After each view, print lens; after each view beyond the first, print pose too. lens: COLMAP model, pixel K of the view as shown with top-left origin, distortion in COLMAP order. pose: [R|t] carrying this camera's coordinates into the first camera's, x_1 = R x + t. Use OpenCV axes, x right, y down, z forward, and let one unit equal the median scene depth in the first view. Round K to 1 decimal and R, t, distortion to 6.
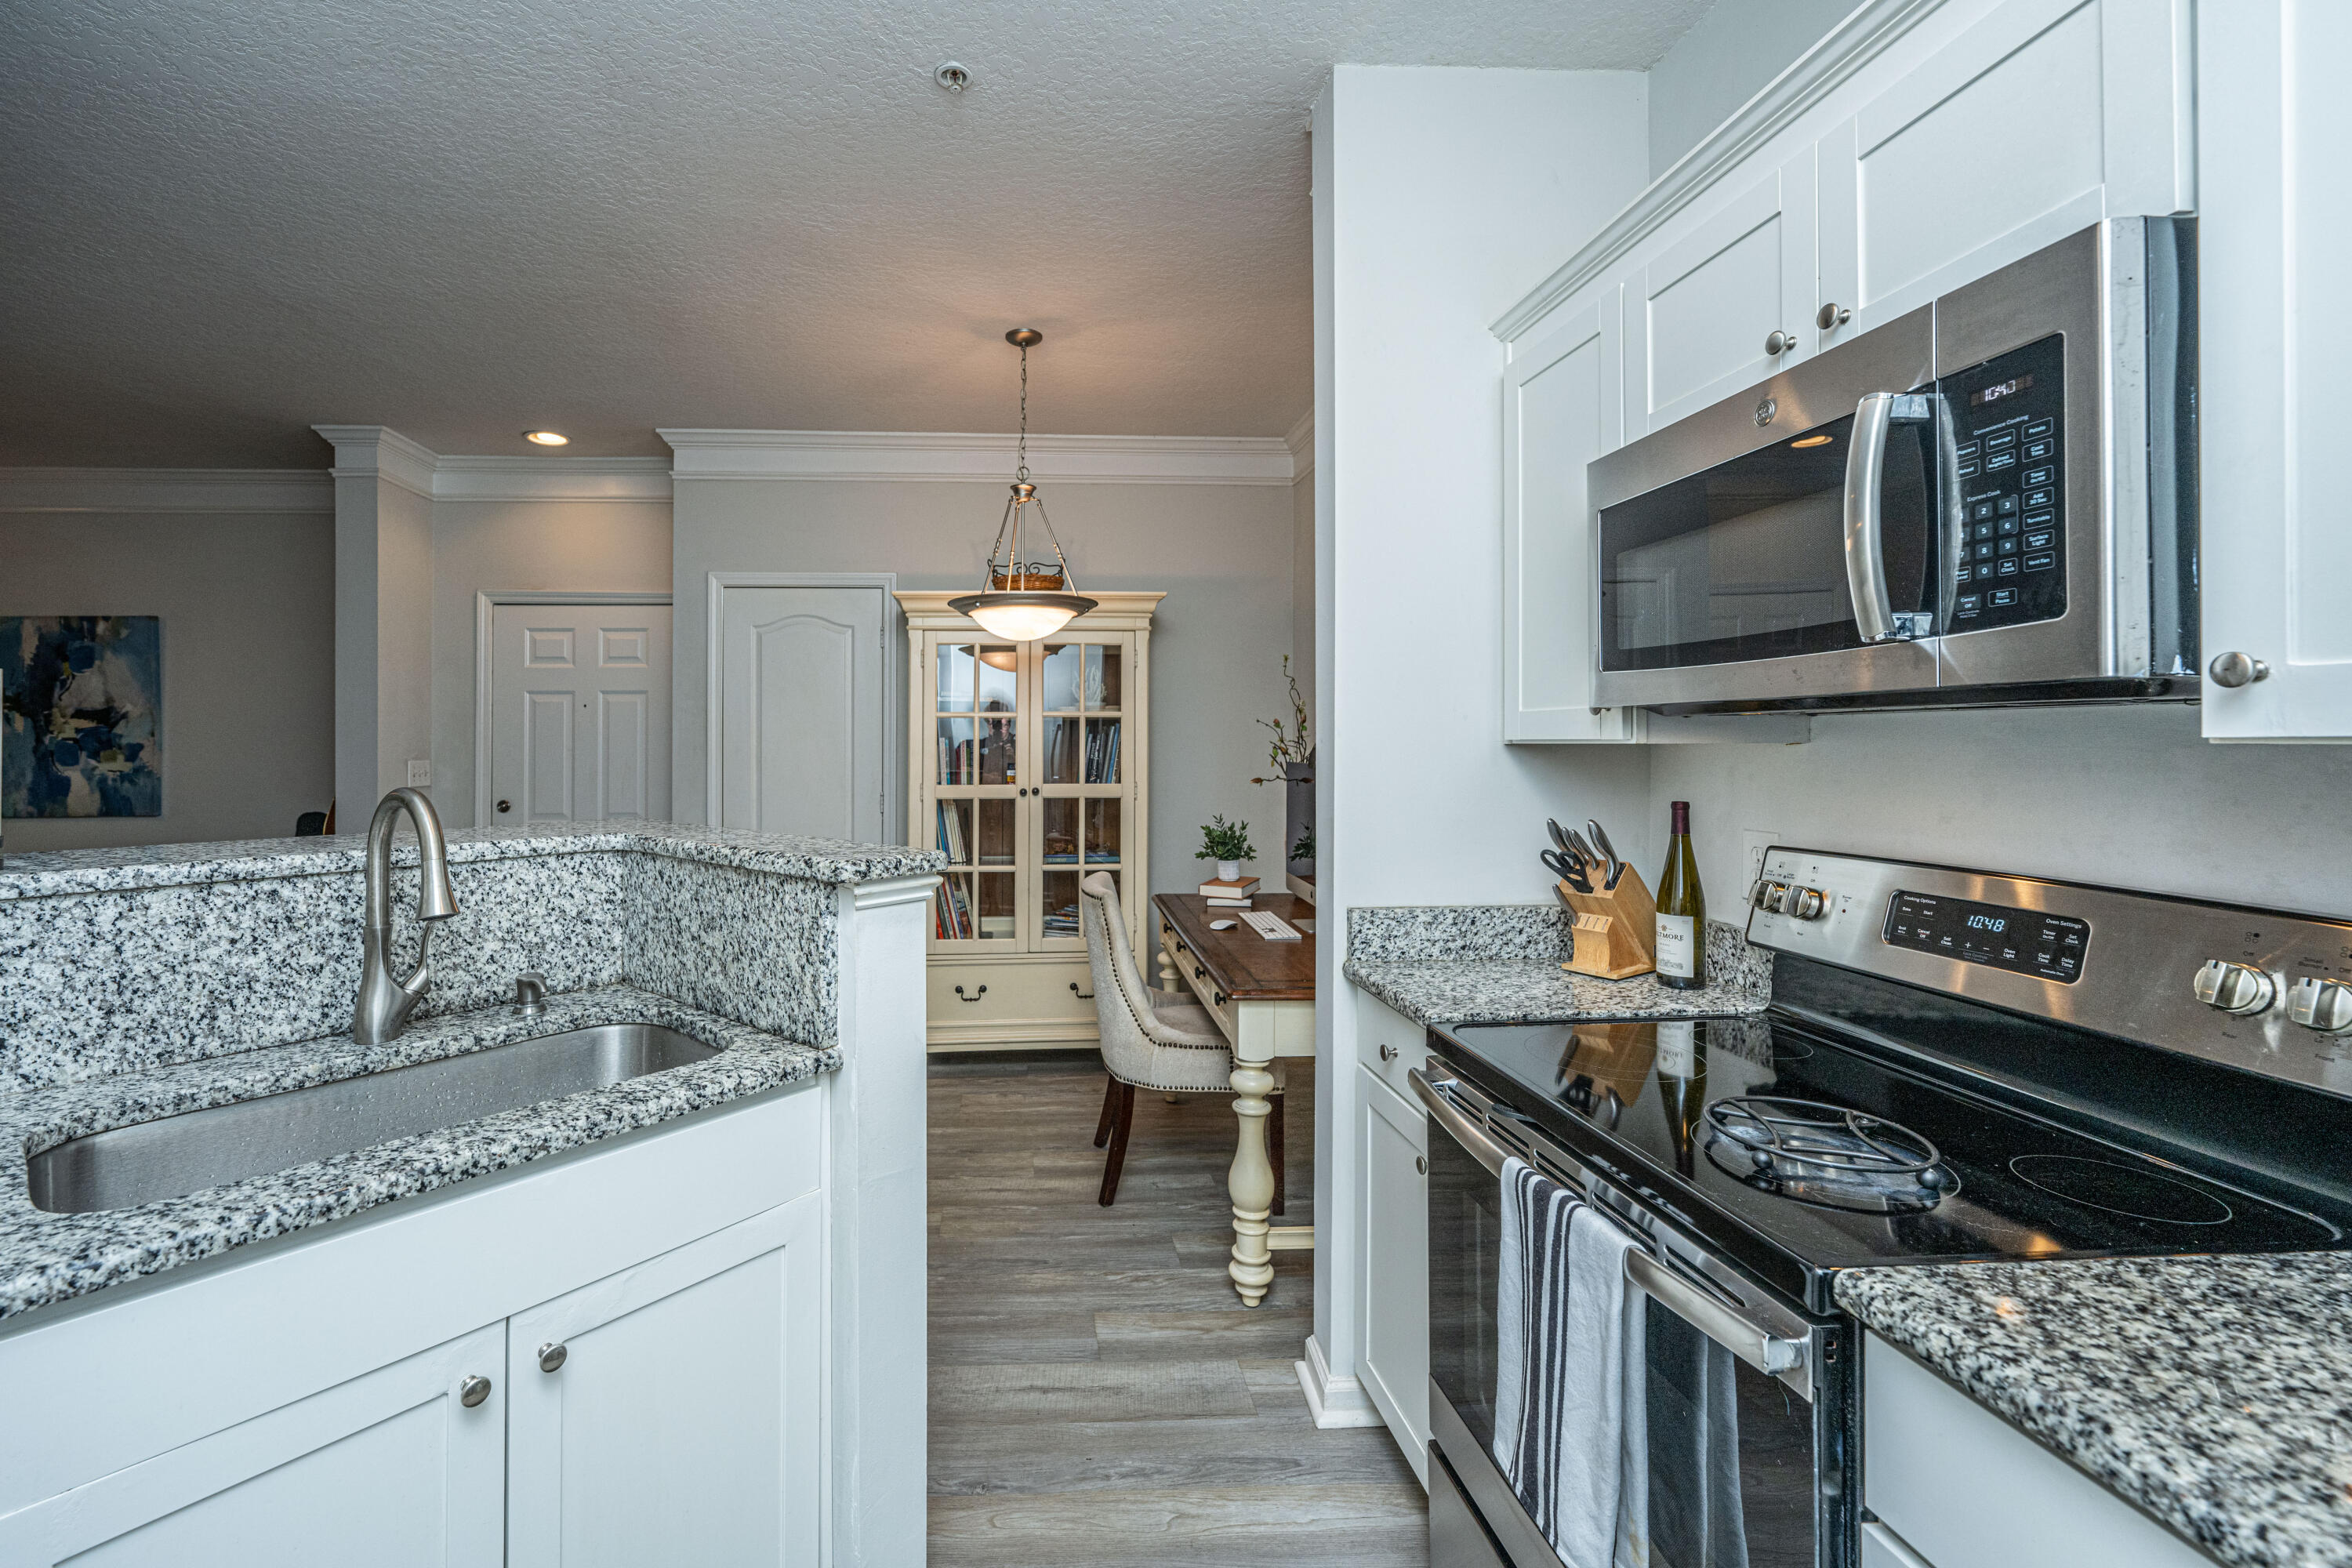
lens RADIAL K [[982.2, 0, 1059.1], [0, 982.2, 736.2], [0, 0, 1]] dist [-0.000856, -0.000191]
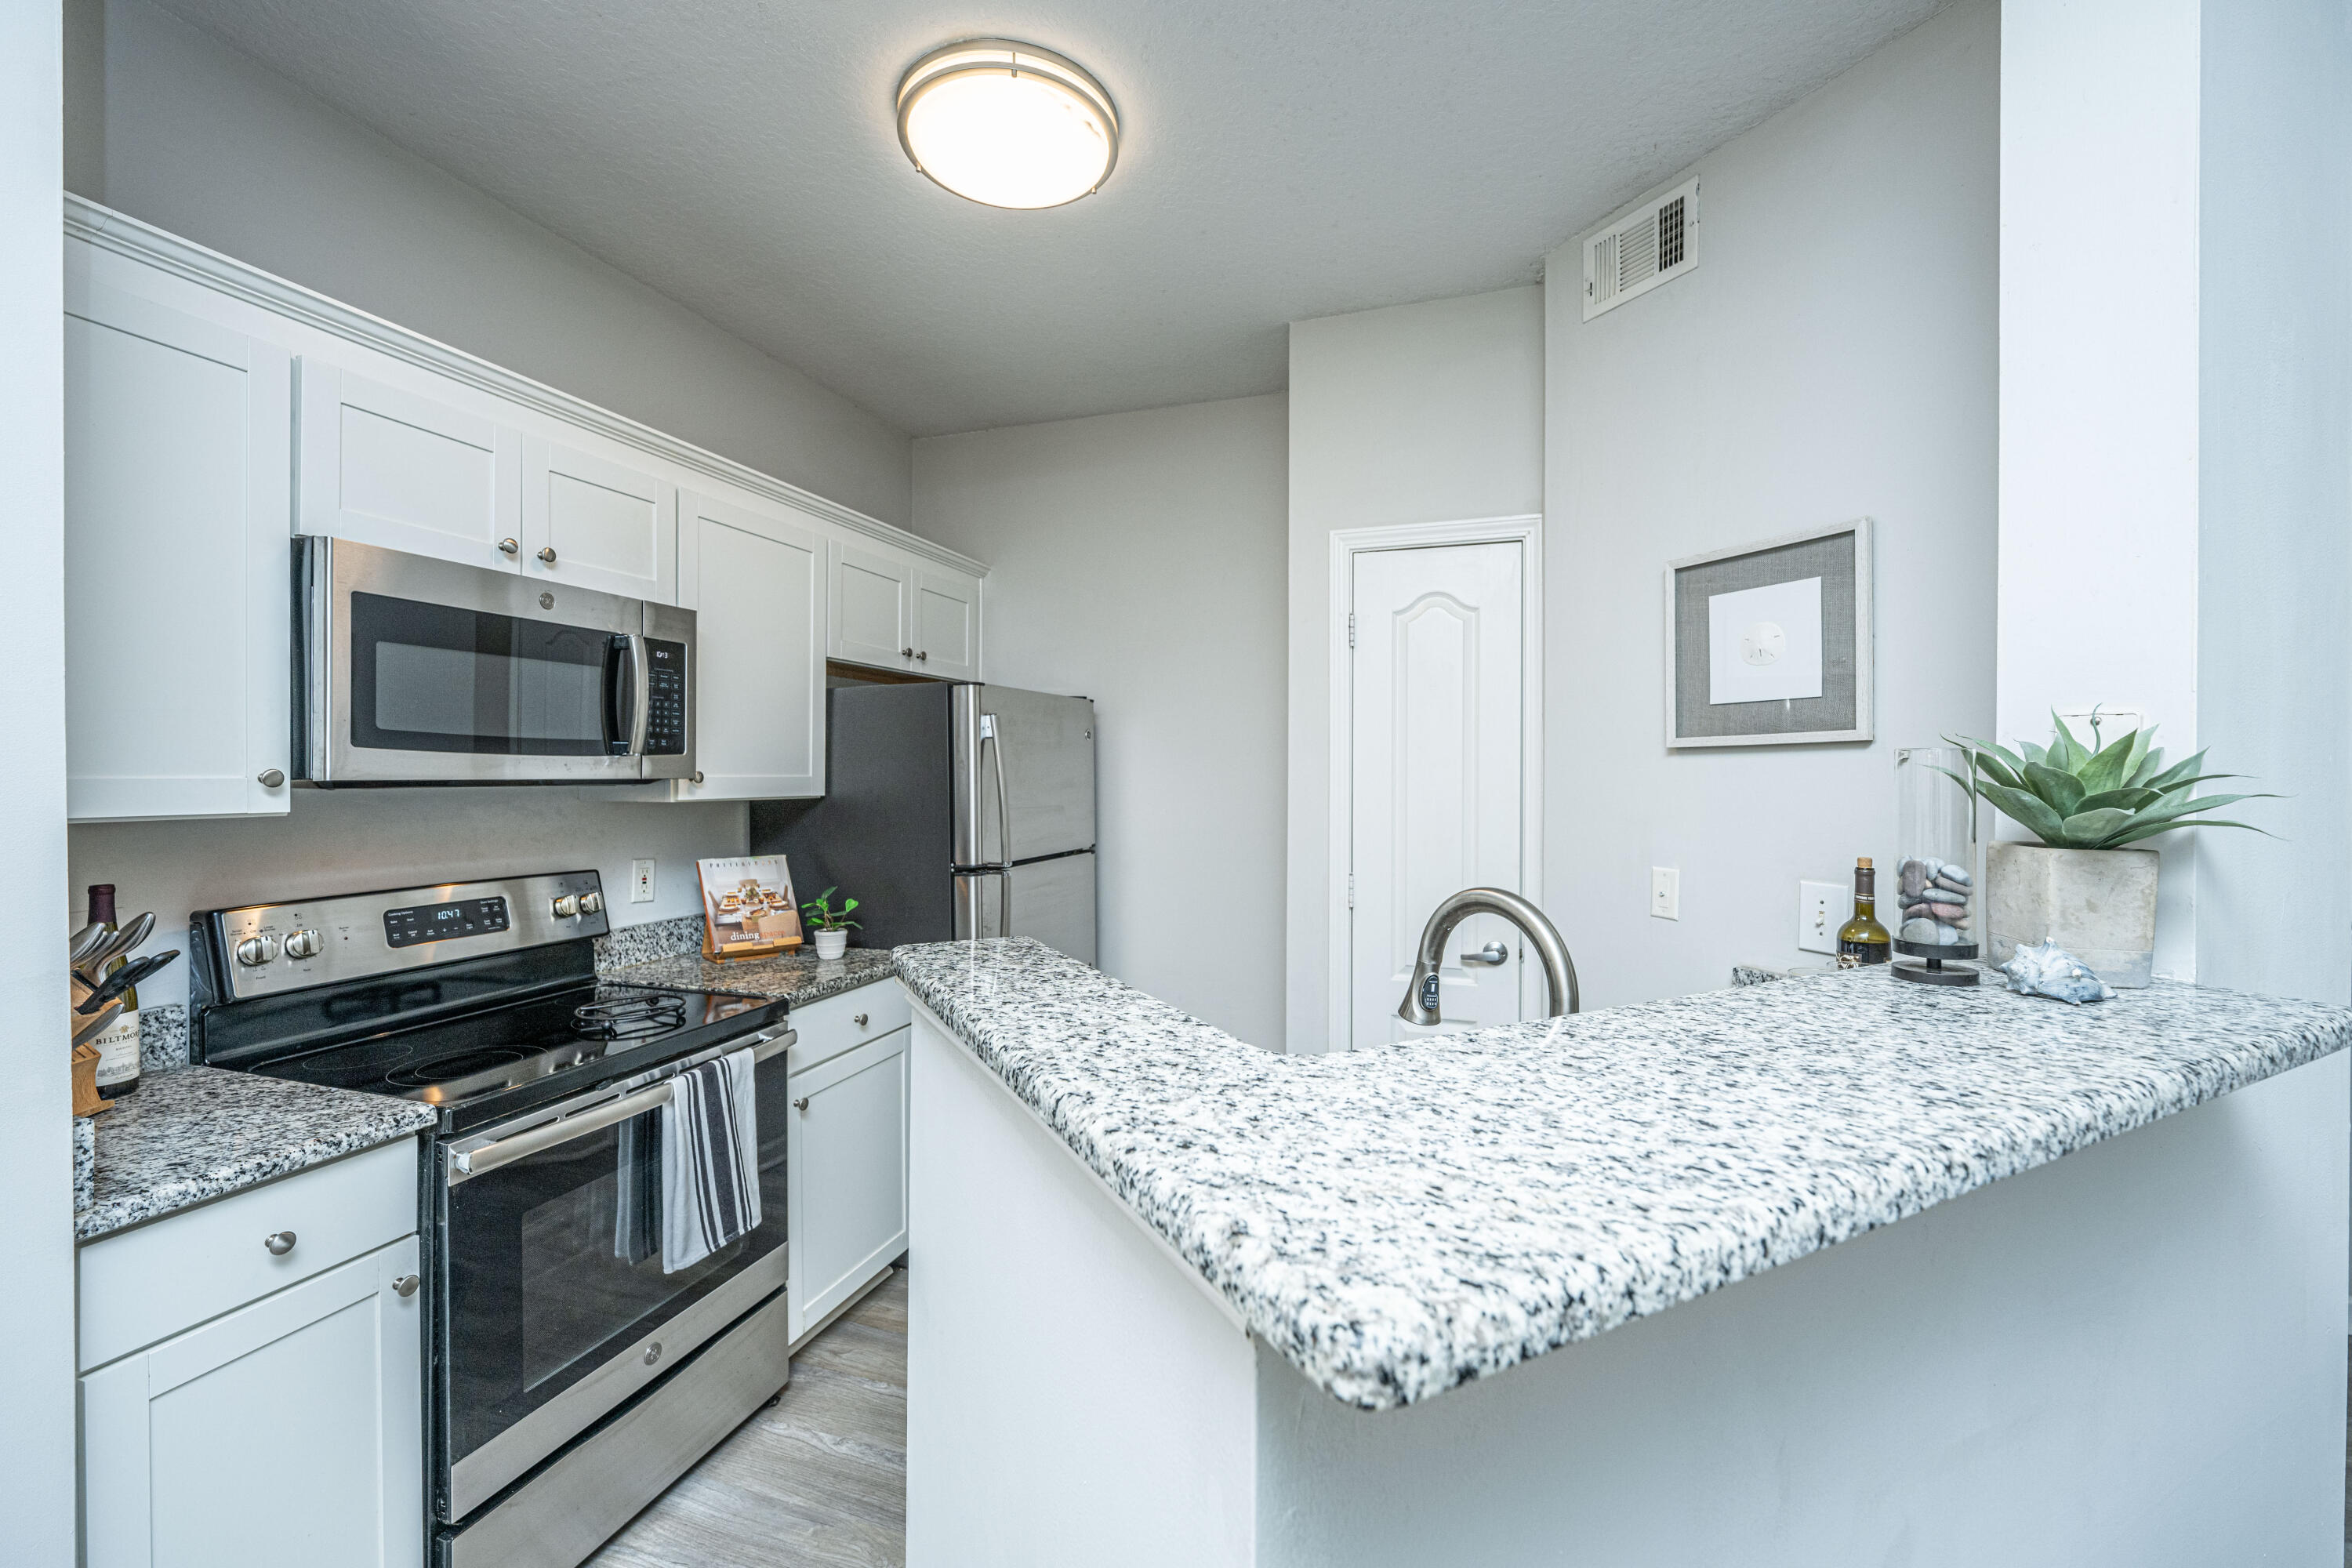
lens RADIAL K [[969.7, 0, 1178.5], [0, 969.7, 792.2], [0, 0, 1]] dist [0.001127, 0.000107]
pose [[-0.927330, -0.006348, 0.374192, -0.581788], [-0.001938, 0.999924, 0.012160, -0.027824], [-0.374241, 0.010552, -0.927272, 1.467152]]
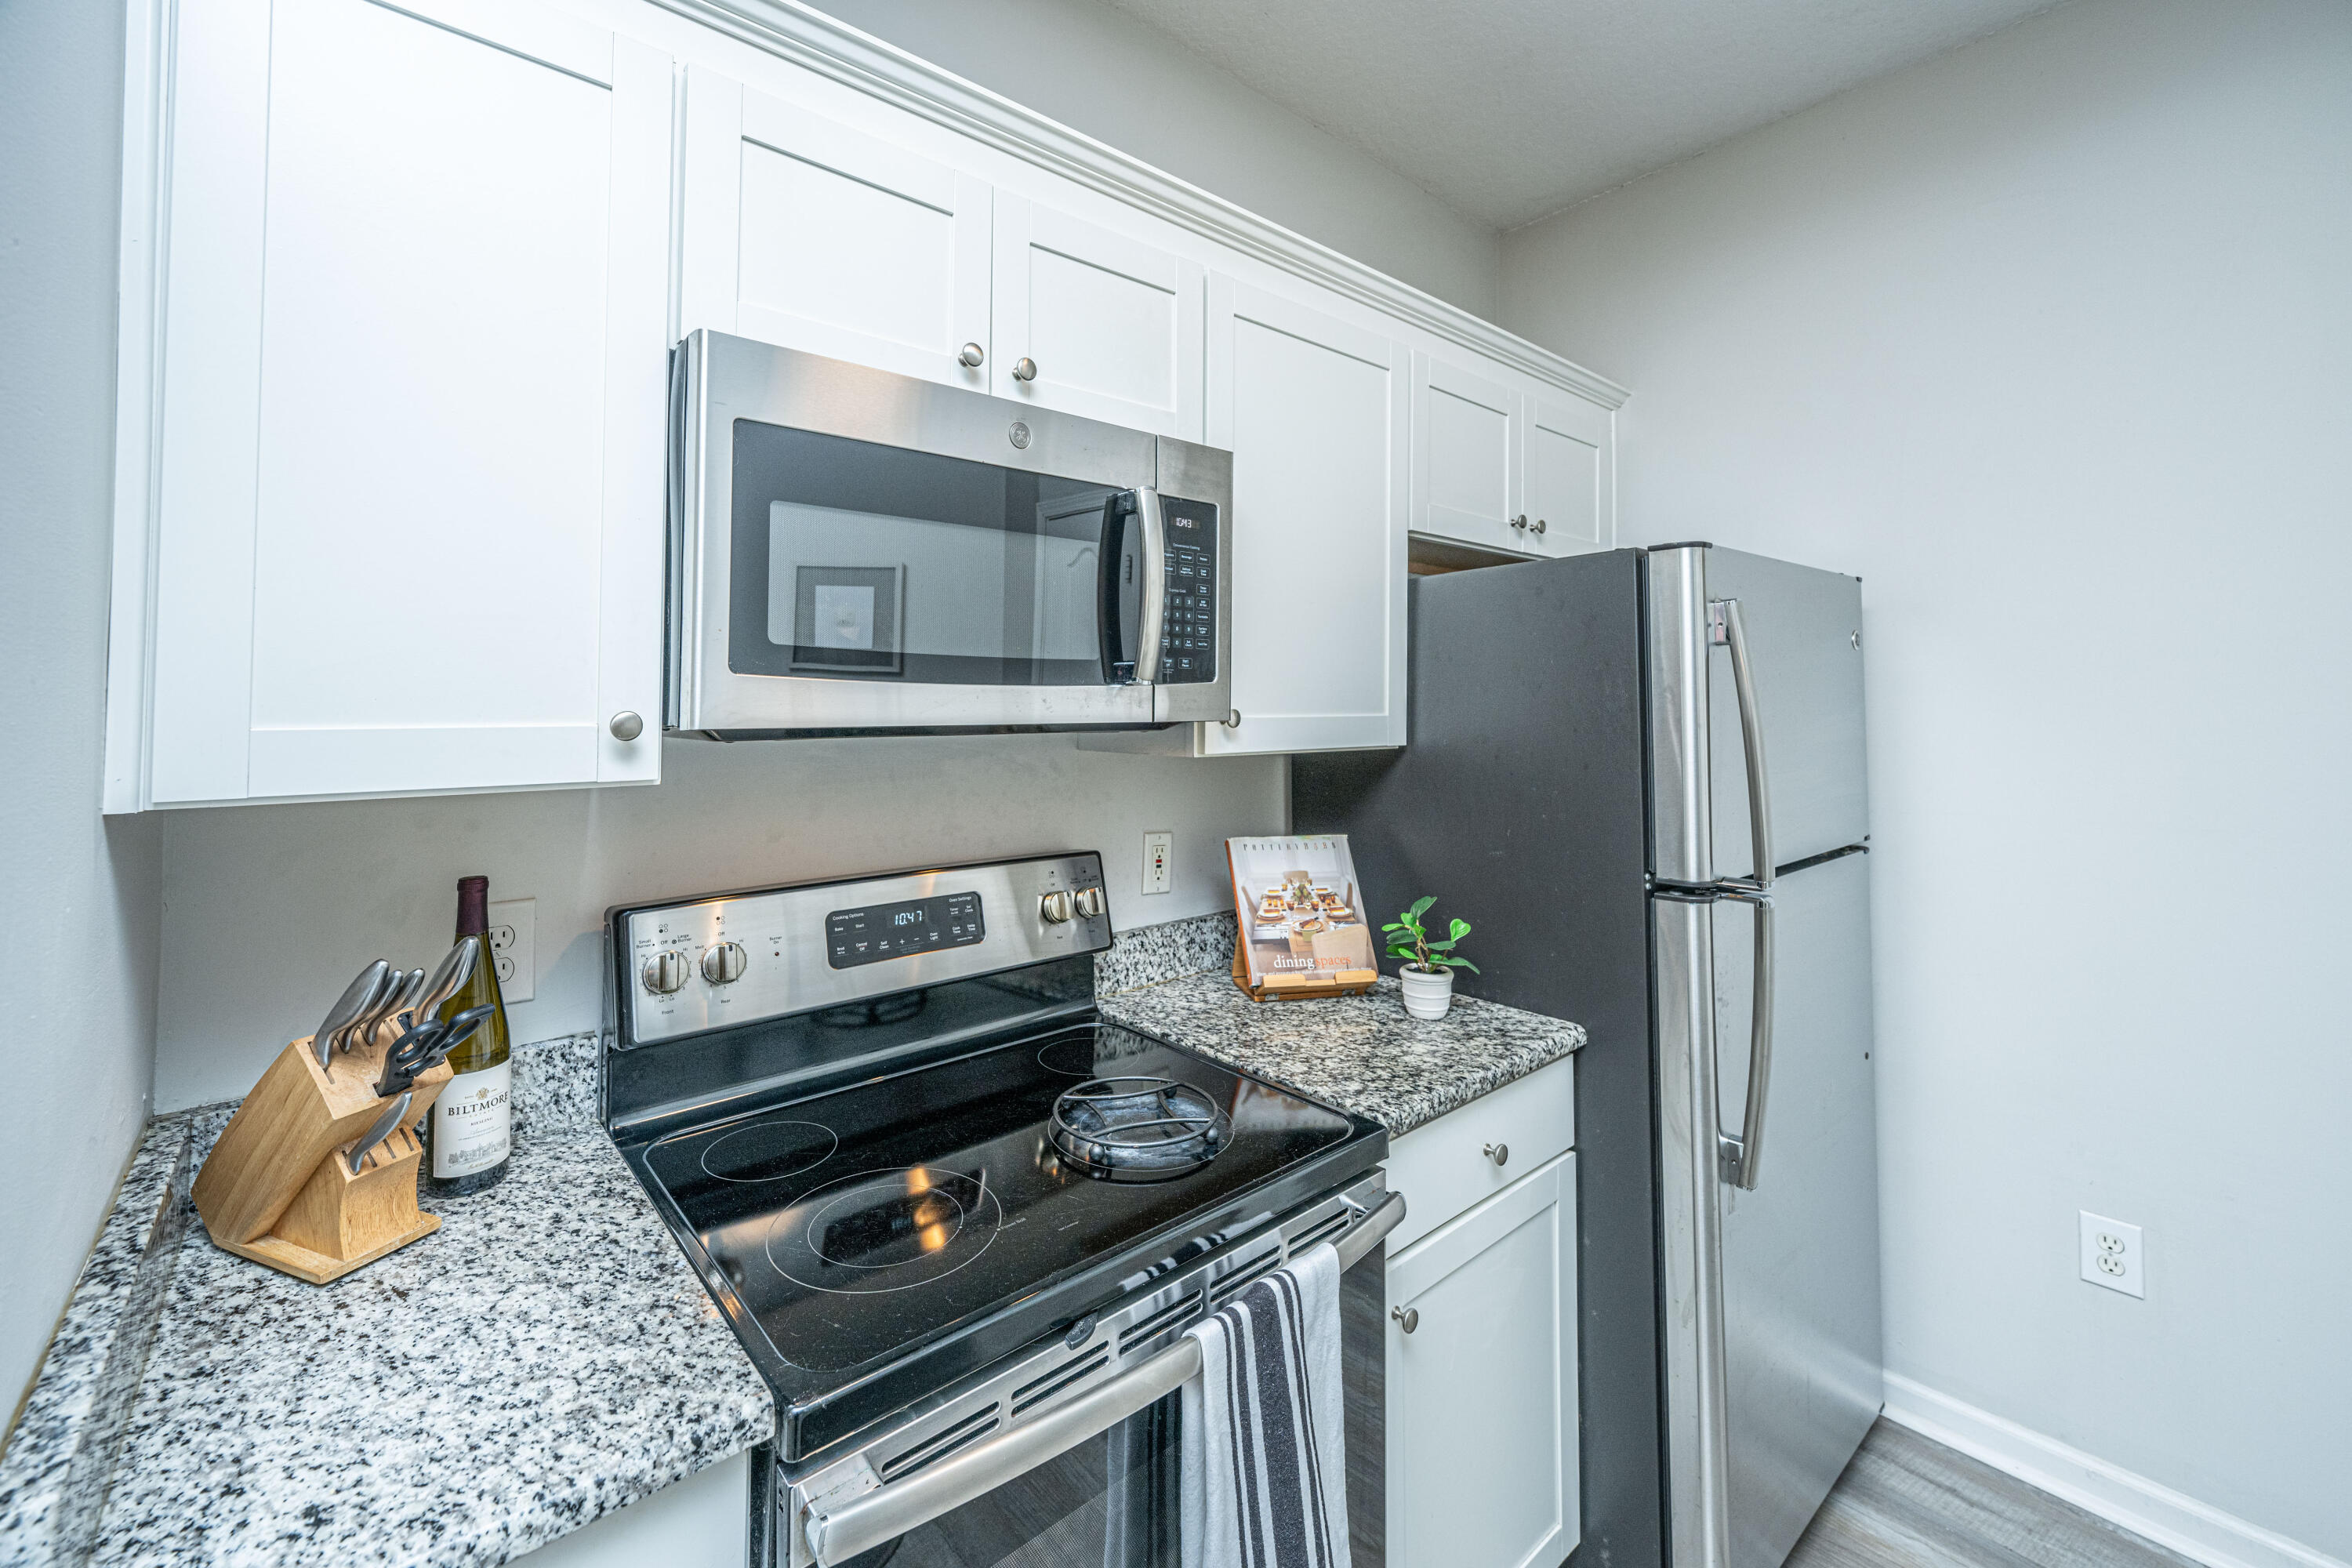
lens RADIAL K [[967.0, 0, 1104.3], [0, 967.0, 696.7], [0, 0, 1]] dist [-0.000254, -0.000093]
pose [[-0.581759, 0.010323, 0.813296, -0.080188], [-0.002874, 0.999887, -0.014747, -0.037496], [-0.813356, -0.010917, -0.581664, 1.050478]]
